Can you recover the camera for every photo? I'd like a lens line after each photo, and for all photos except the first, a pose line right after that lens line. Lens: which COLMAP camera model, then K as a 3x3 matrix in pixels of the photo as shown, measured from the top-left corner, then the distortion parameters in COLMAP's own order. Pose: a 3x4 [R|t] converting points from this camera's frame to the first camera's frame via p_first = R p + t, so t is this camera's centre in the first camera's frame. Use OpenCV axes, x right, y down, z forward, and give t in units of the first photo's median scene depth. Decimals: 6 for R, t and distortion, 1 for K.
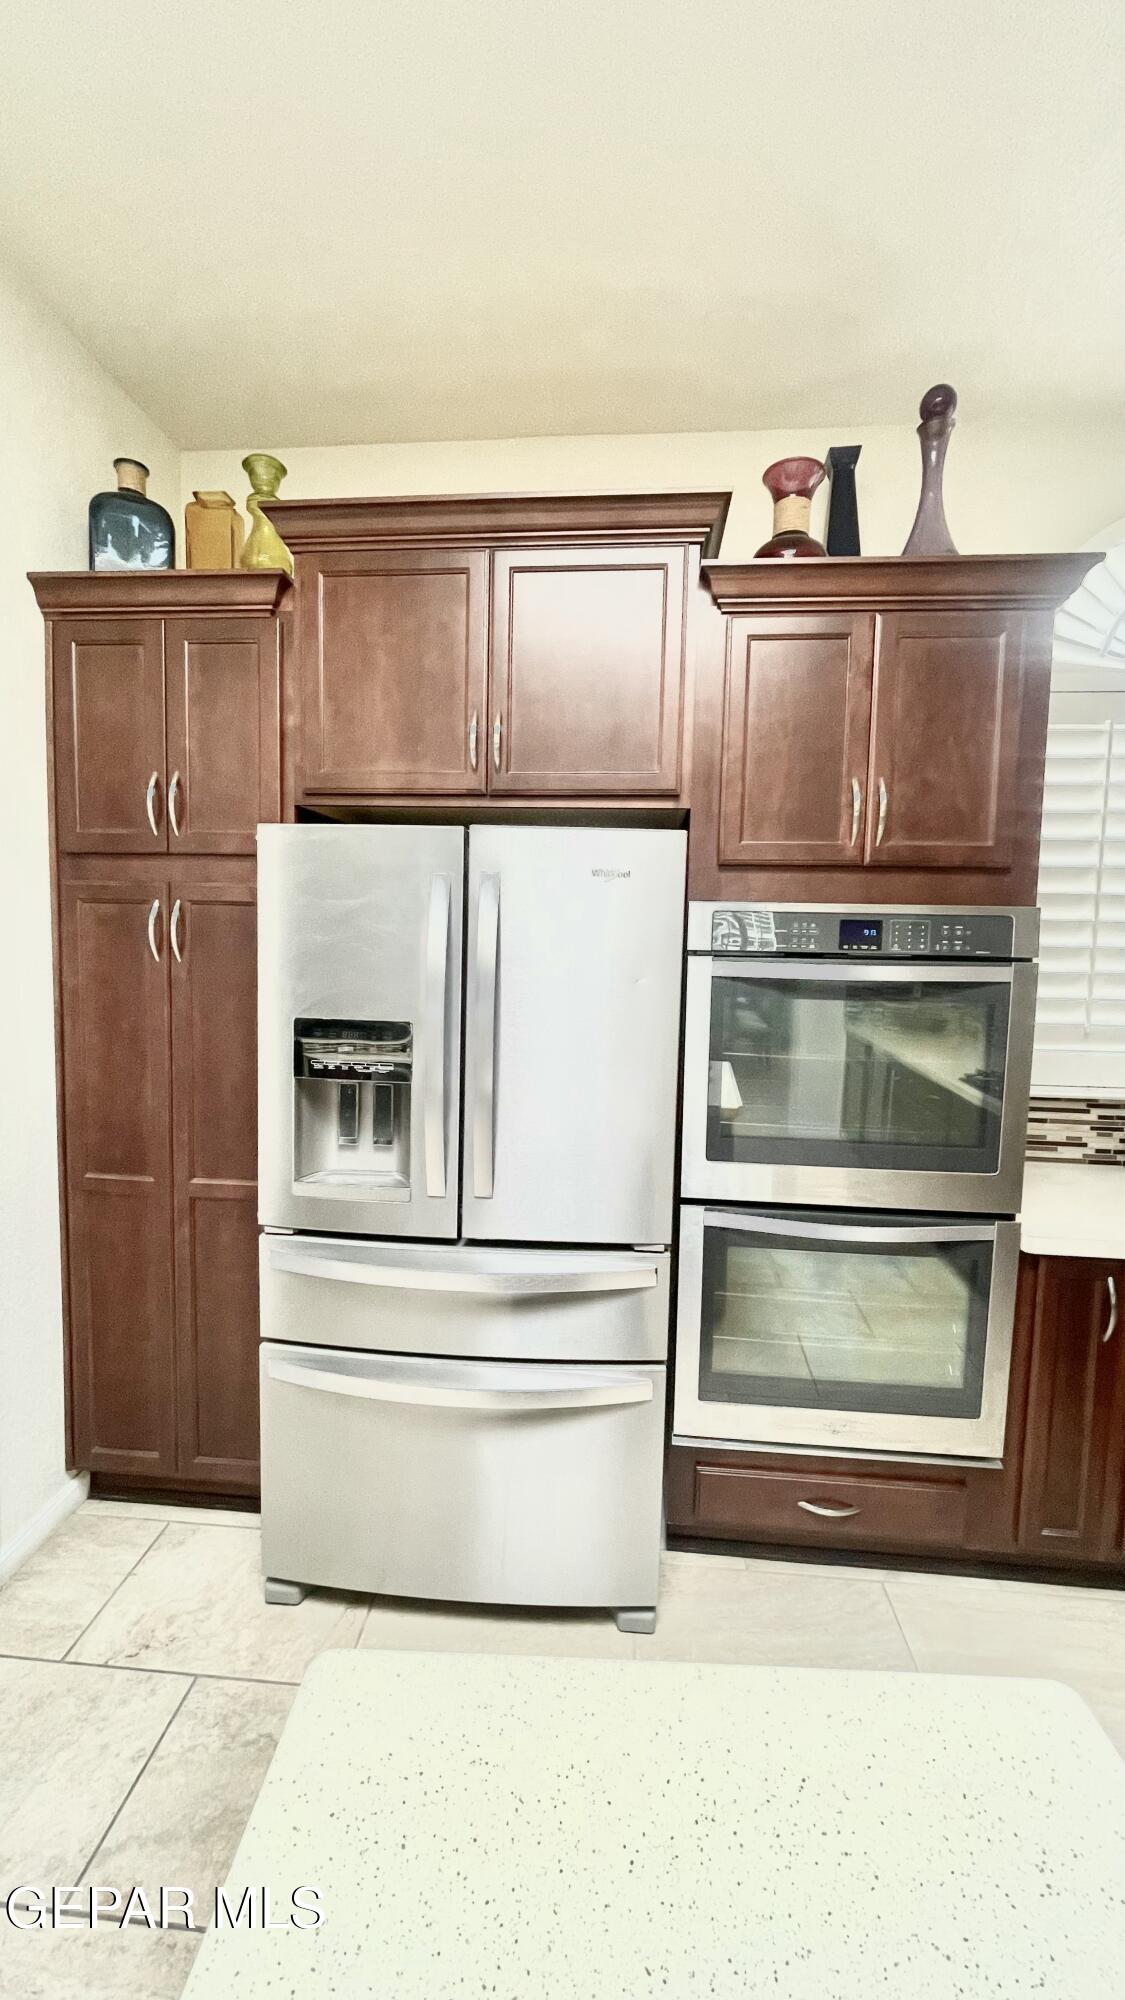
lens RADIAL K [[805.1, 0, 557.1], [0, 805.1, 1000.4], [0, 0, 1]] dist [-0.009972, -0.000179]
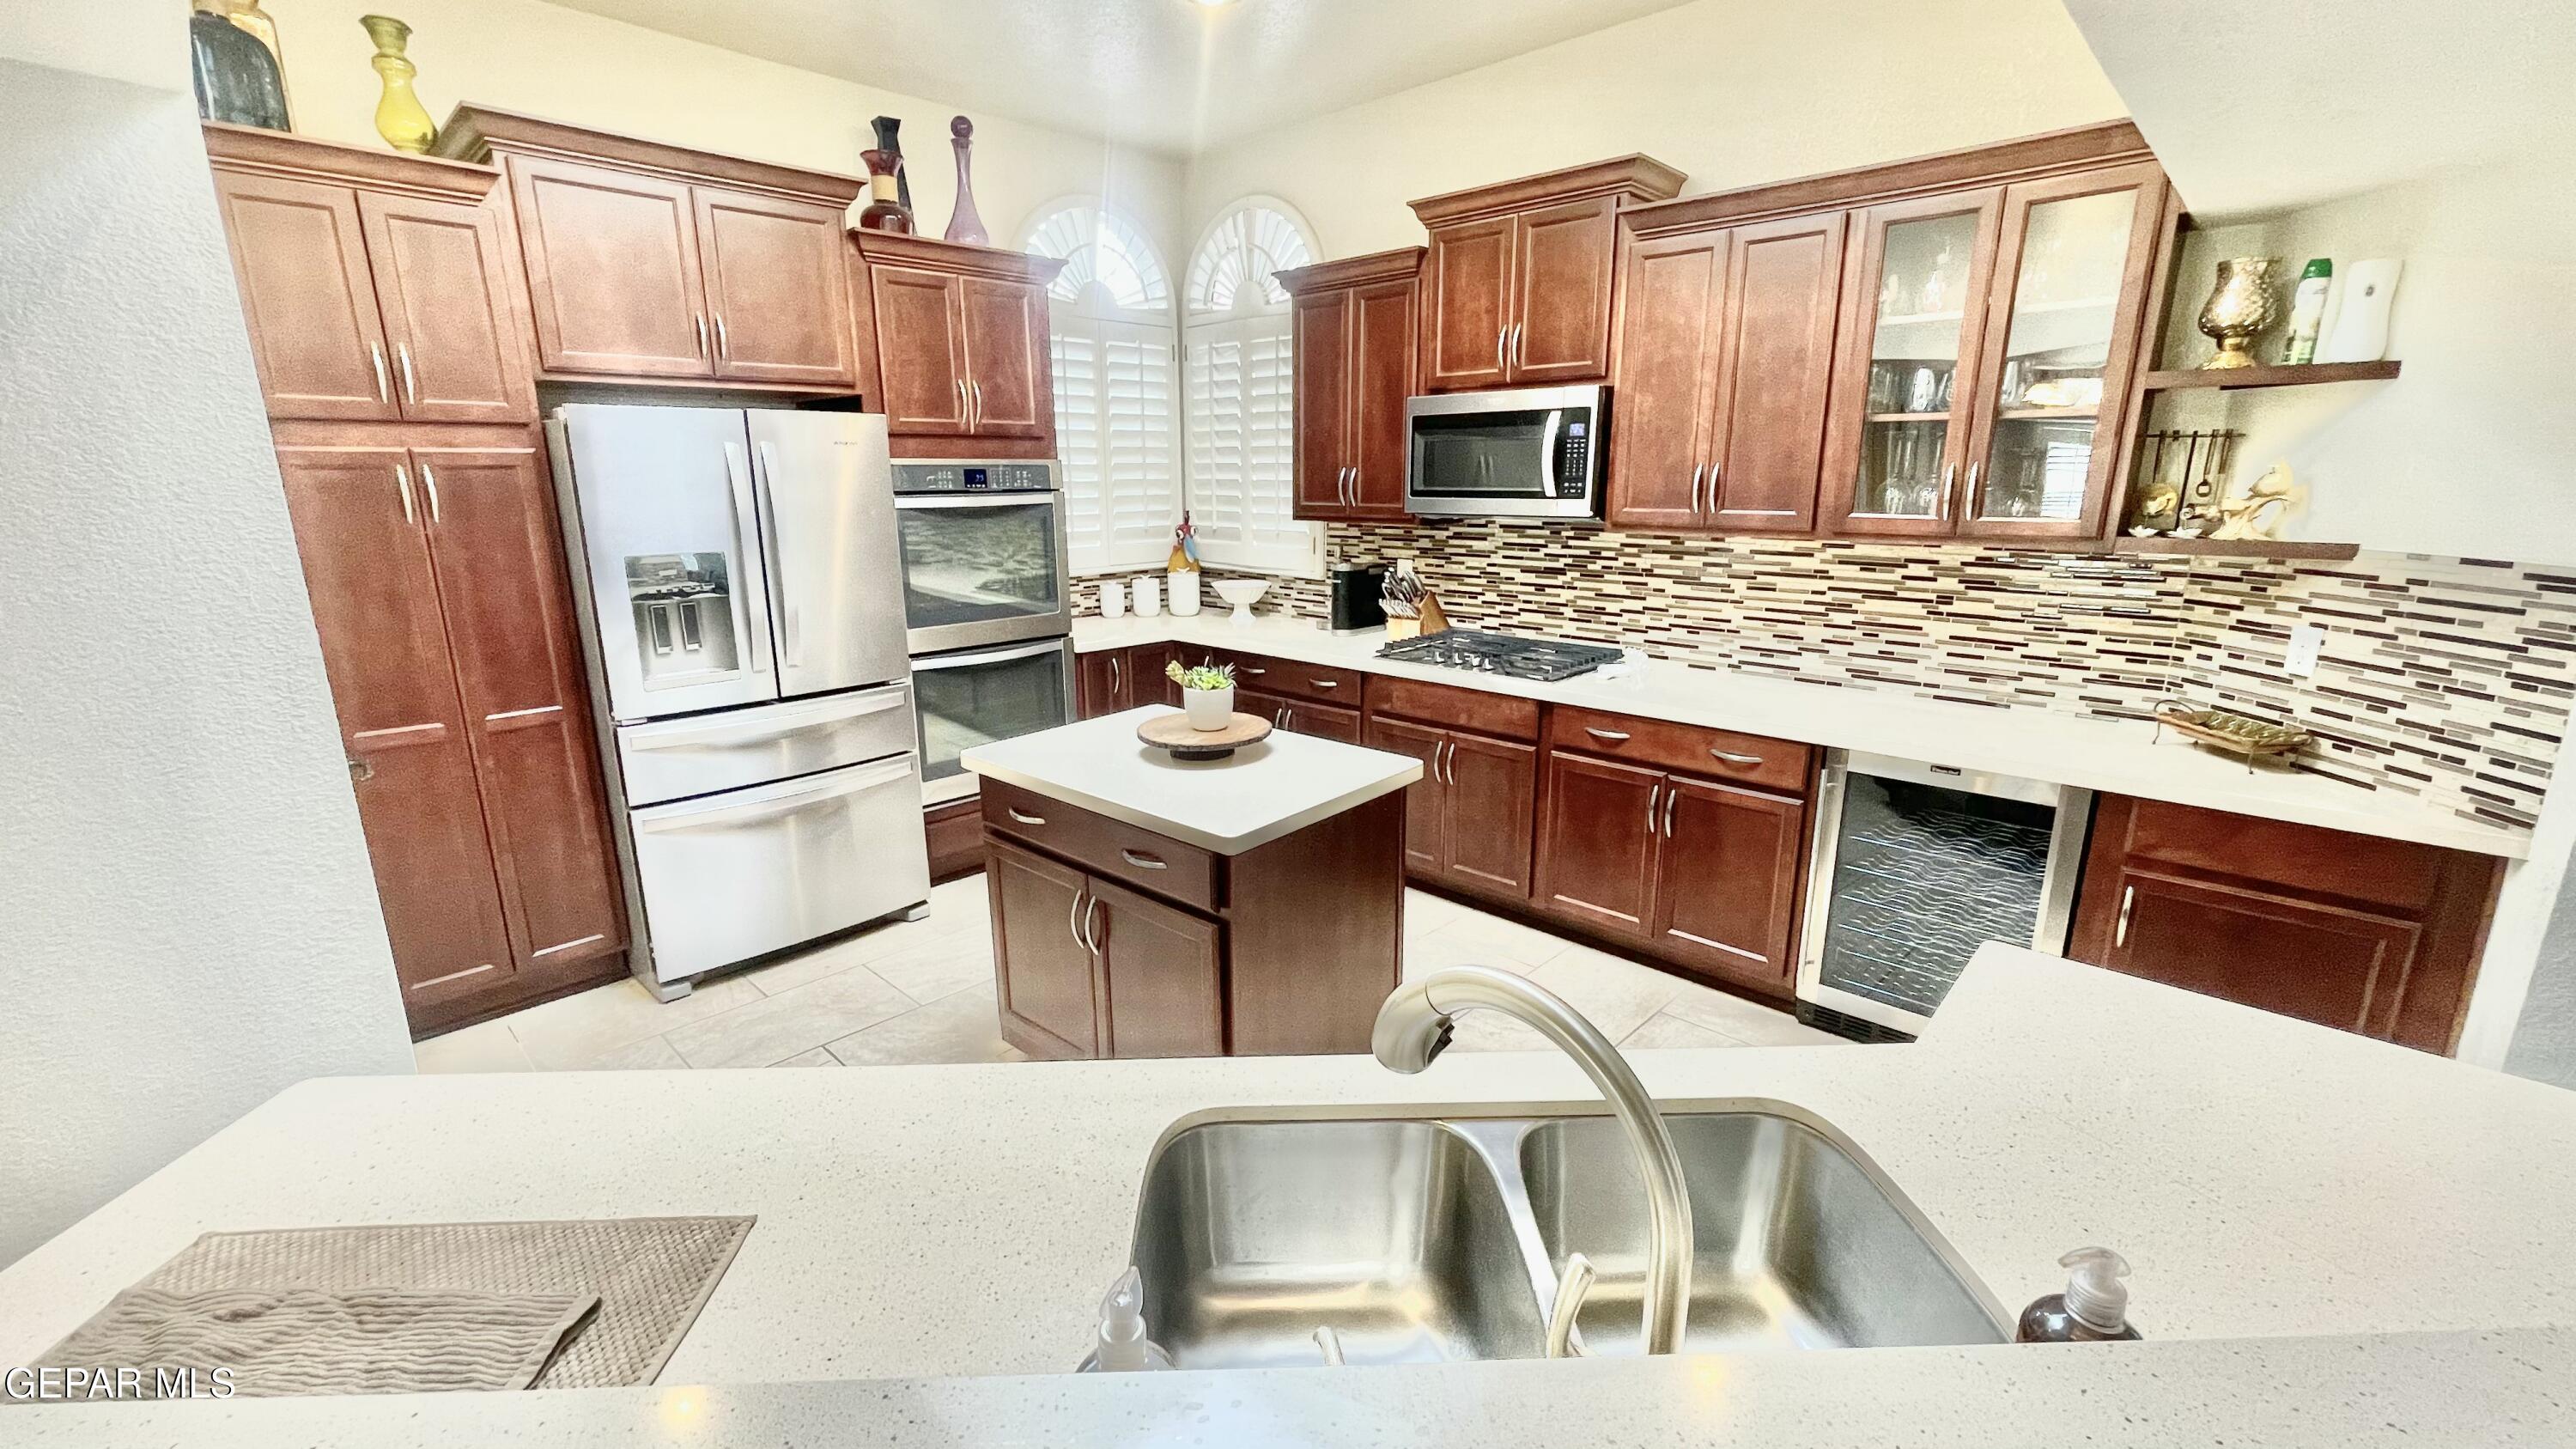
lens RADIAL K [[1037.1, 0, 1308.5], [0, 1037.1, 733.6], [0, 0, 1]] dist [-0.009972, -0.000179]
pose [[0.616701, -0.217210, 0.756637, -0.926325], [0.080410, 0.973532, 0.213937, 0.029983], [-0.783080, -0.071094, 0.617844, -0.896104]]
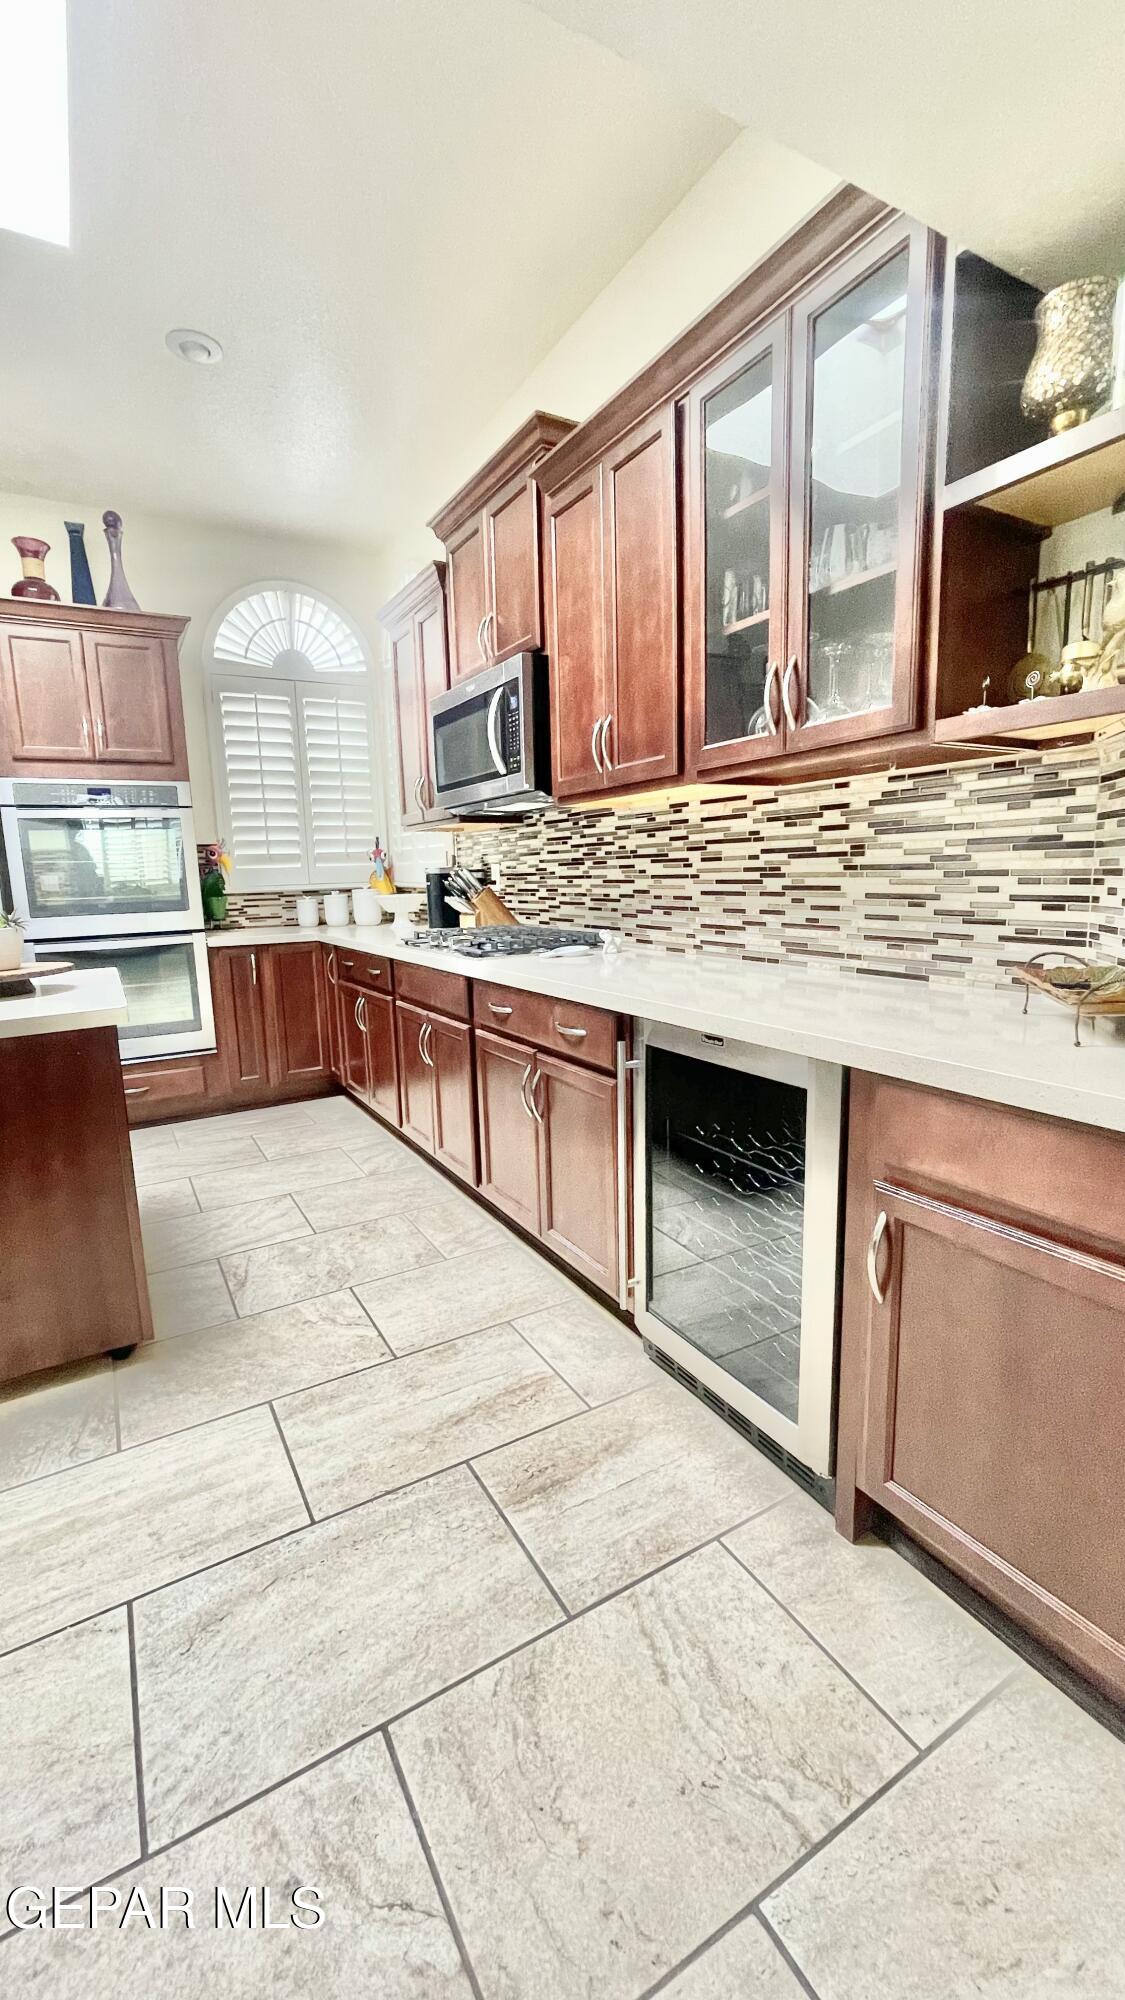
lens RADIAL K [[805.1, 0, 560.2], [0, 805.1, 992.5], [0, 0, 1]] dist [-0.009972, -0.000179]
pose [[0.803918, -0.134072, 0.579431, 0.076650], [0.092065, 0.990569, 0.101471, 0.305754], [-0.587571, -0.028229, 0.808680, -1.294295]]
